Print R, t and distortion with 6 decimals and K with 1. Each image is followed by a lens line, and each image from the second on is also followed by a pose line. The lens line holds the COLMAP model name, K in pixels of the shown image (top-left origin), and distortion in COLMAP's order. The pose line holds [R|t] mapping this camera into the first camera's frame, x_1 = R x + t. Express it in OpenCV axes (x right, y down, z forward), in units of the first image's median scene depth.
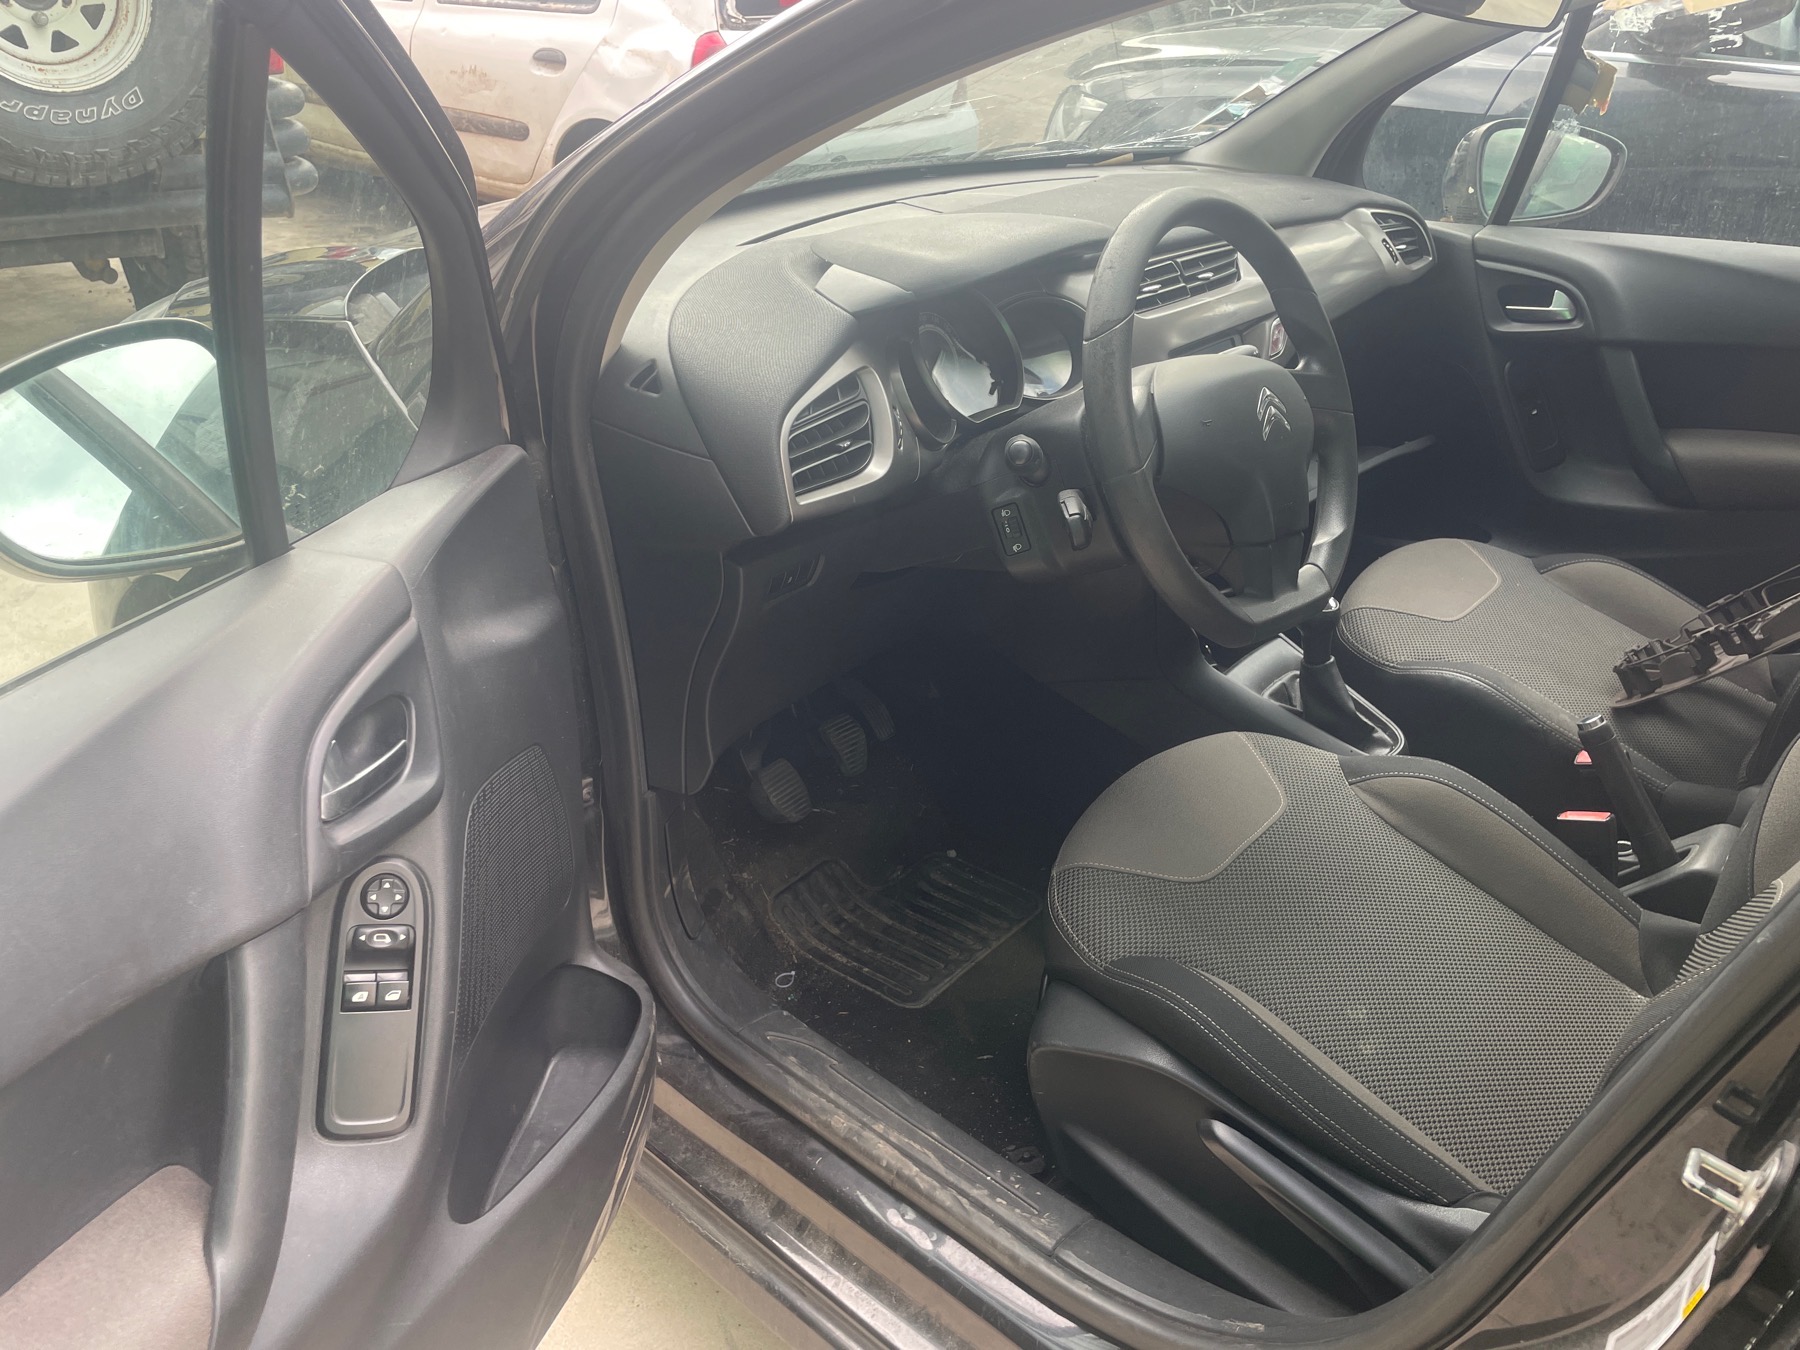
lens RADIAL K [[1368.1, 0, 884.8], [0, 1368.1, 691.3], [0, 0, 1]] dist [0.076823, -0.096990]
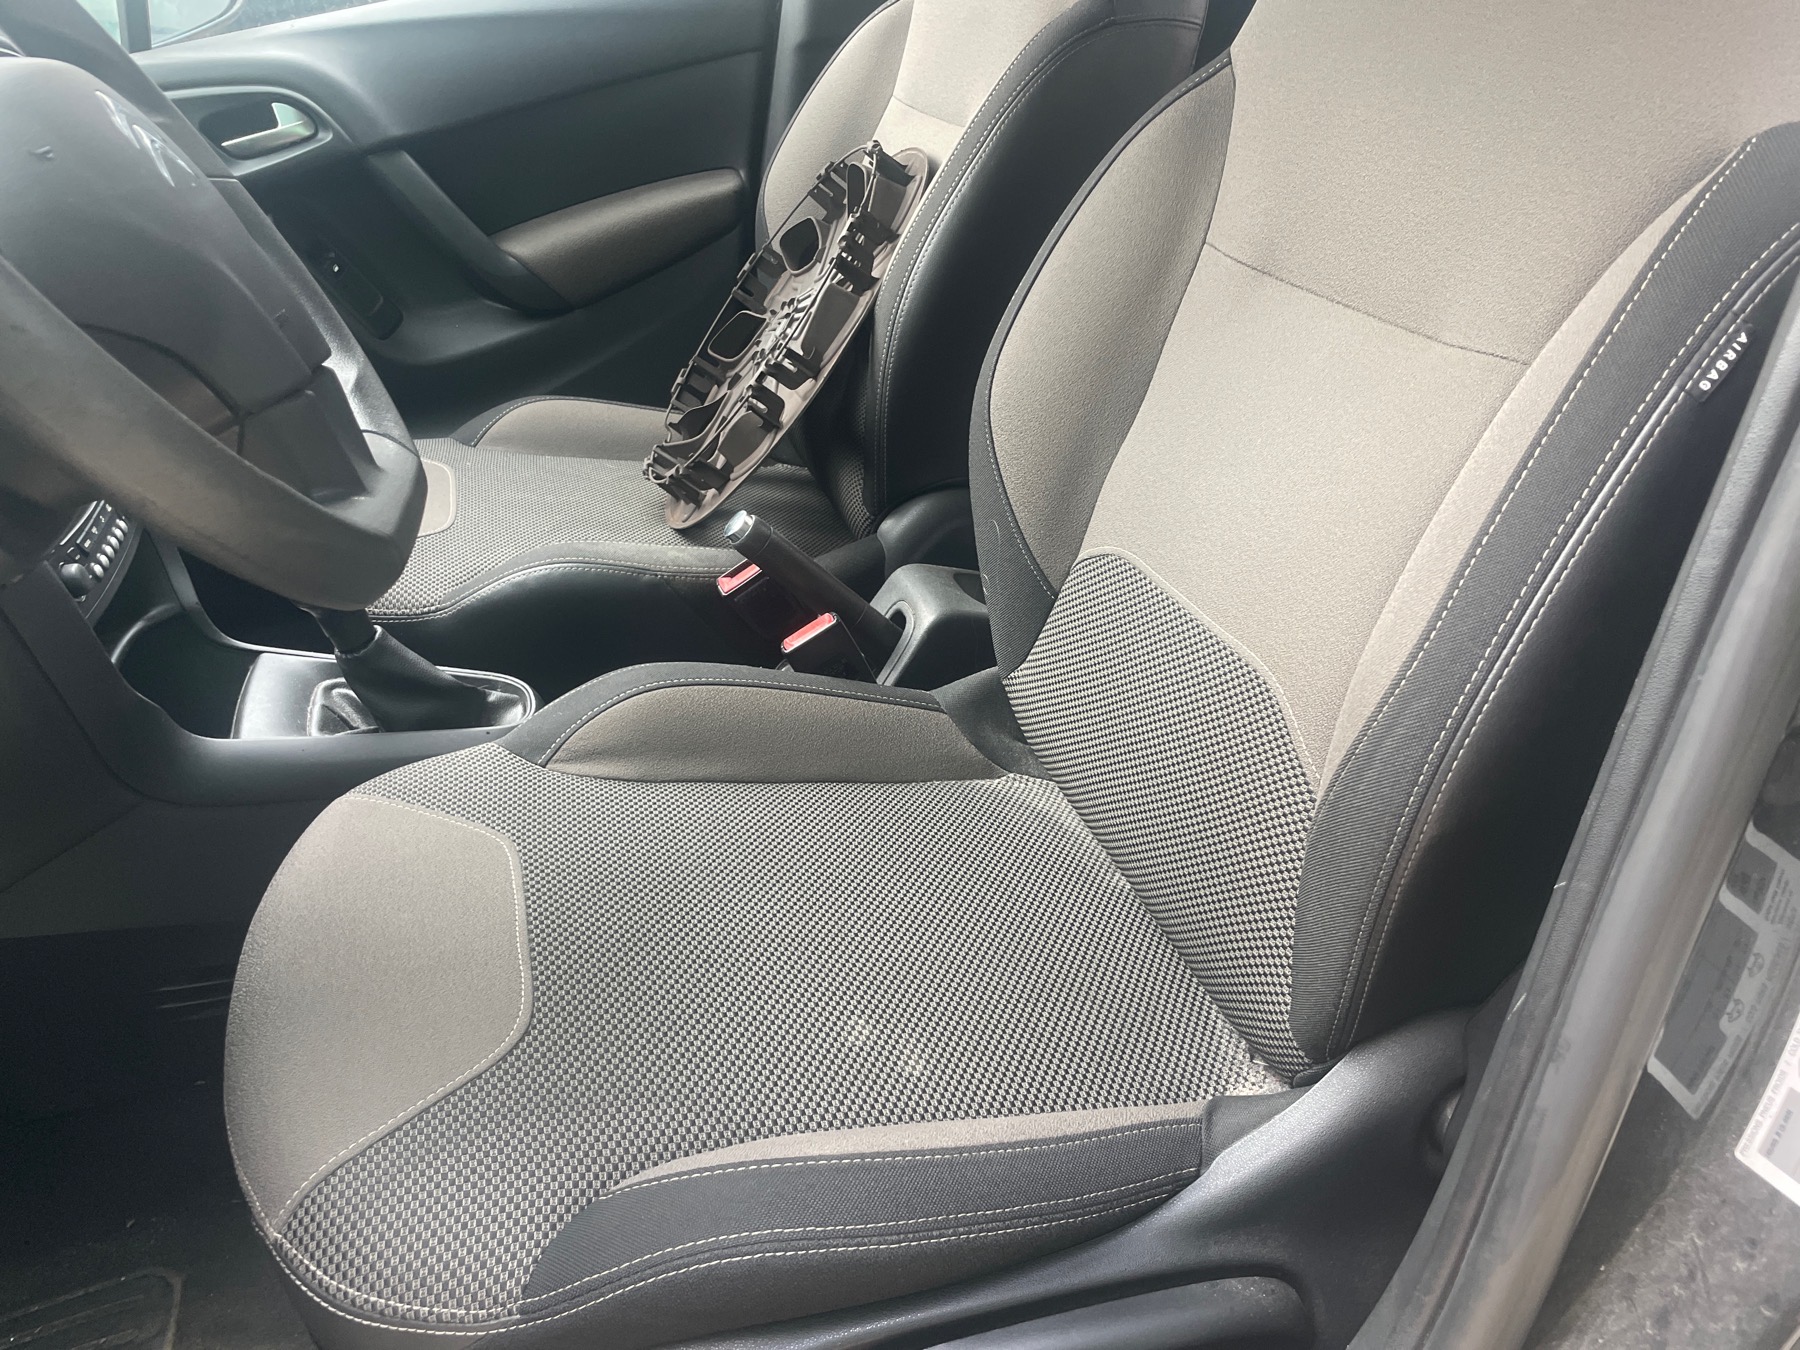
lens RADIAL K [[1368.1, 0, 899.5], [0, 1368.1, 679.3], [0, 0, 1]] dist [0.076823, -0.096990]
pose [[0.539164, -0.480861, 0.691430, 0.003763], [0.501487, 0.842872, 0.195133, -0.007017], [-0.676619, 0.241534, 0.695592, 0.370083]]
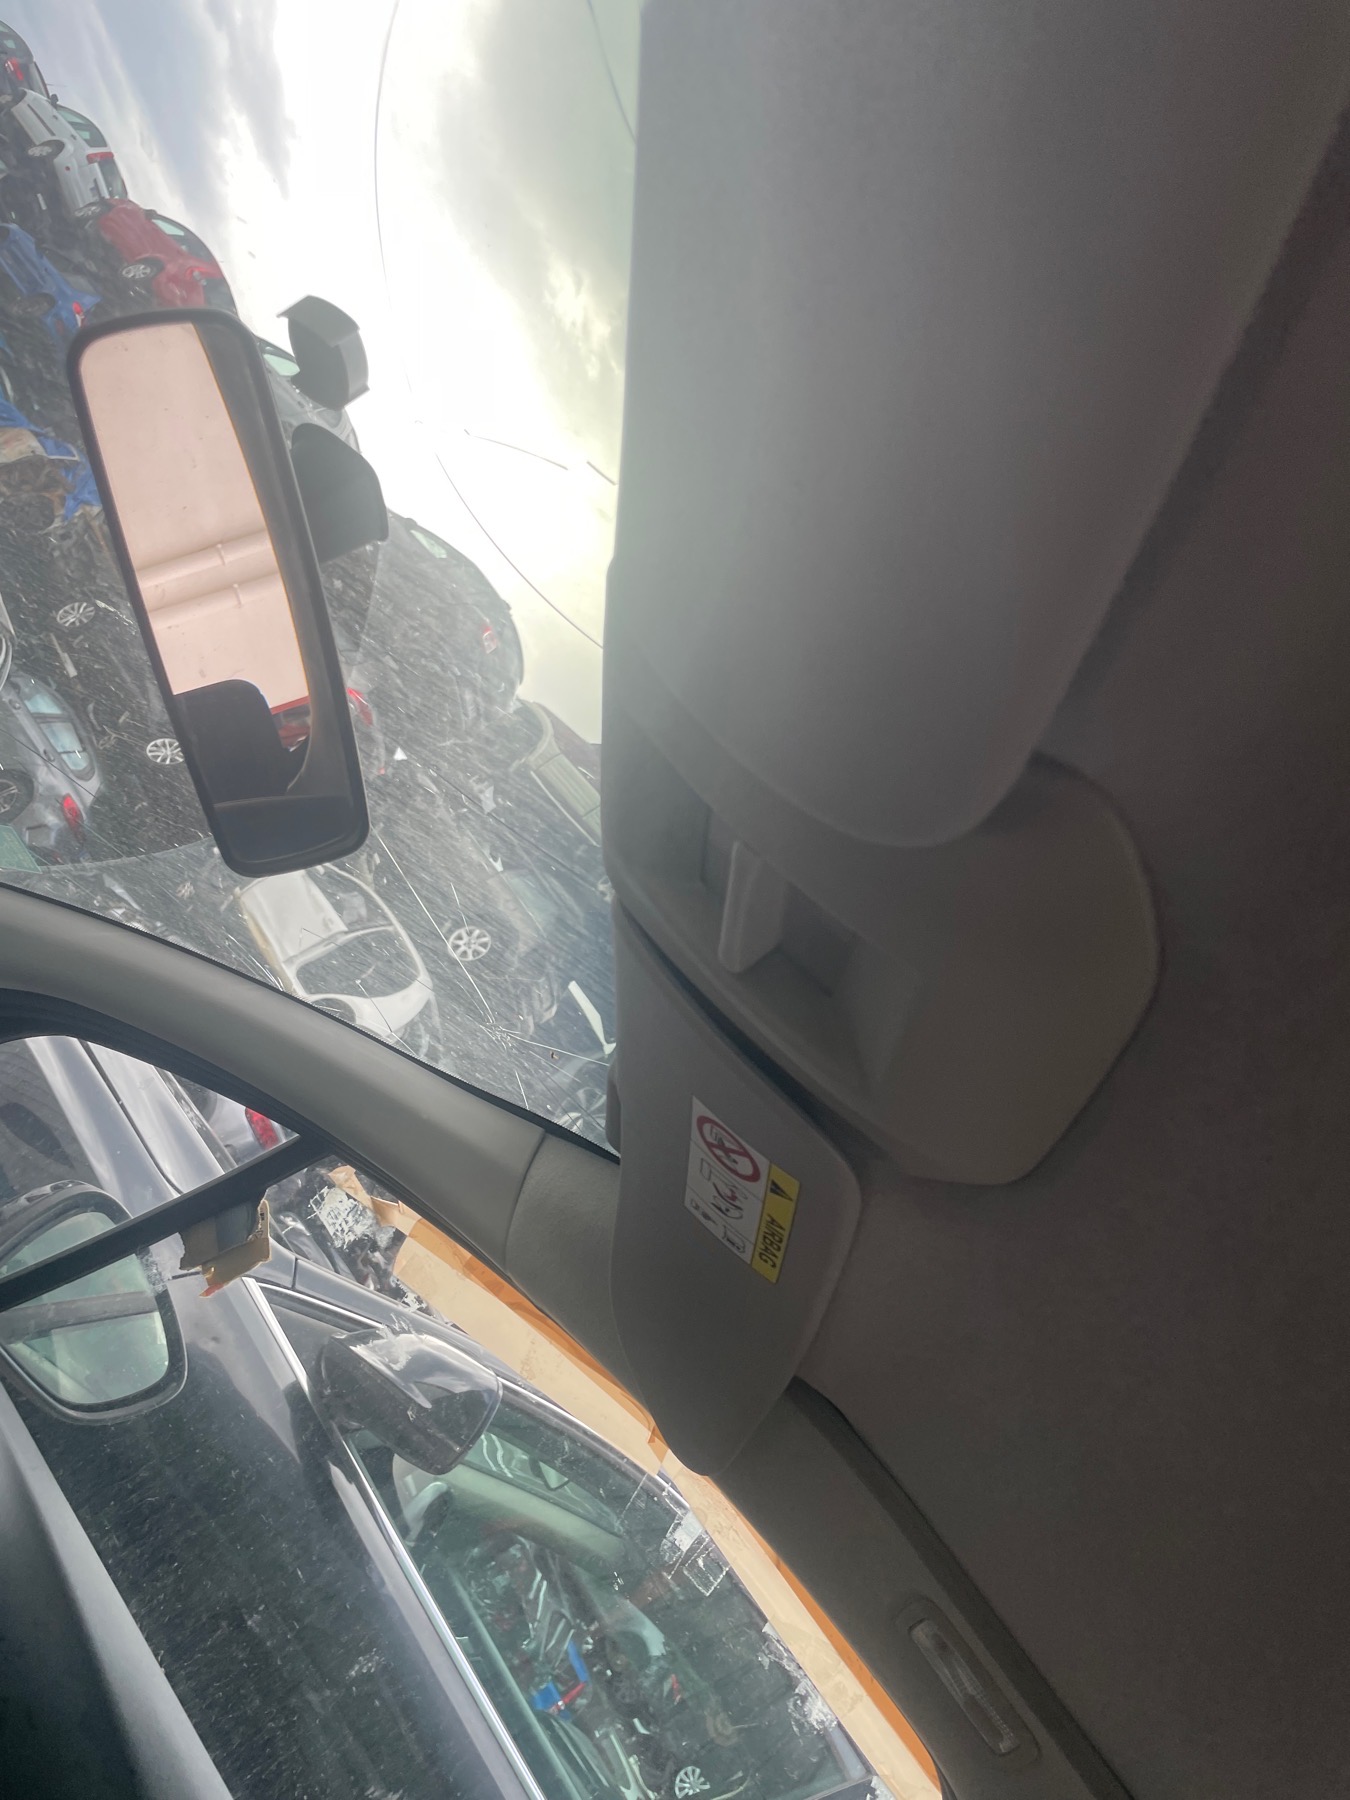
lens RADIAL K [[1368.1, 0, 696.3], [0, 1368.1, 916.6], [0, 0, 1]] dist [0.076823, -0.096990]
pose [[0.424020, 0.872434, 0.243034, 0.345033], [-0.496159, 0.448275, -0.743556, -0.163806], [-0.757650, 0.194699, 0.622944, 0.470086]]
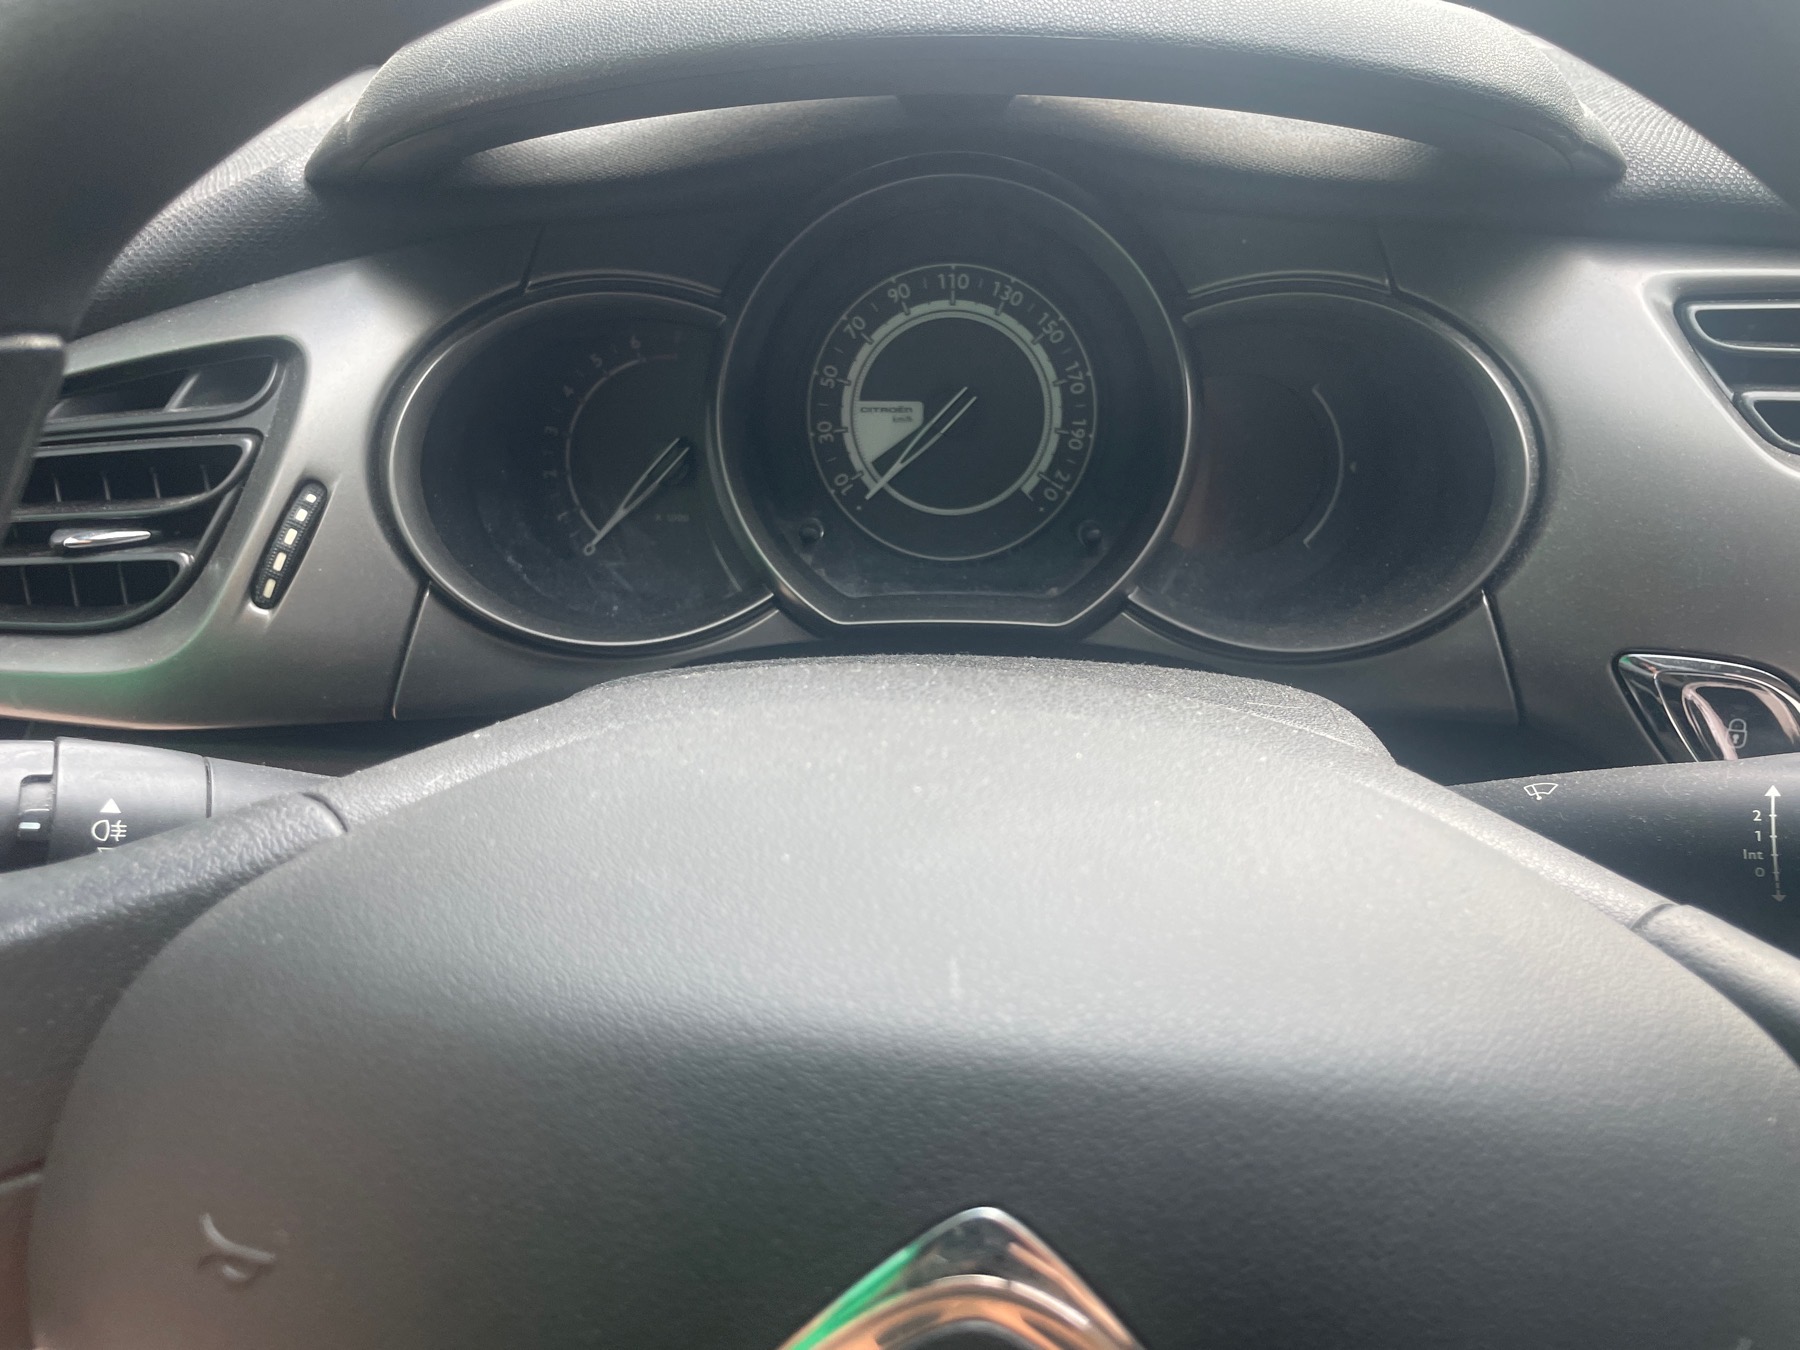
lens RADIAL K [[1368.1, 0, 901.0], [0, 1368.1, 679.9], [0, 0, 1]] dist [0.076823, -0.096990]
pose [[0.643432, 0.384677, -0.661829, 0.221847], [-0.364278, 0.914267, 0.177250, -0.188707], [0.673273, 0.127041, 0.728398, 0.605726]]
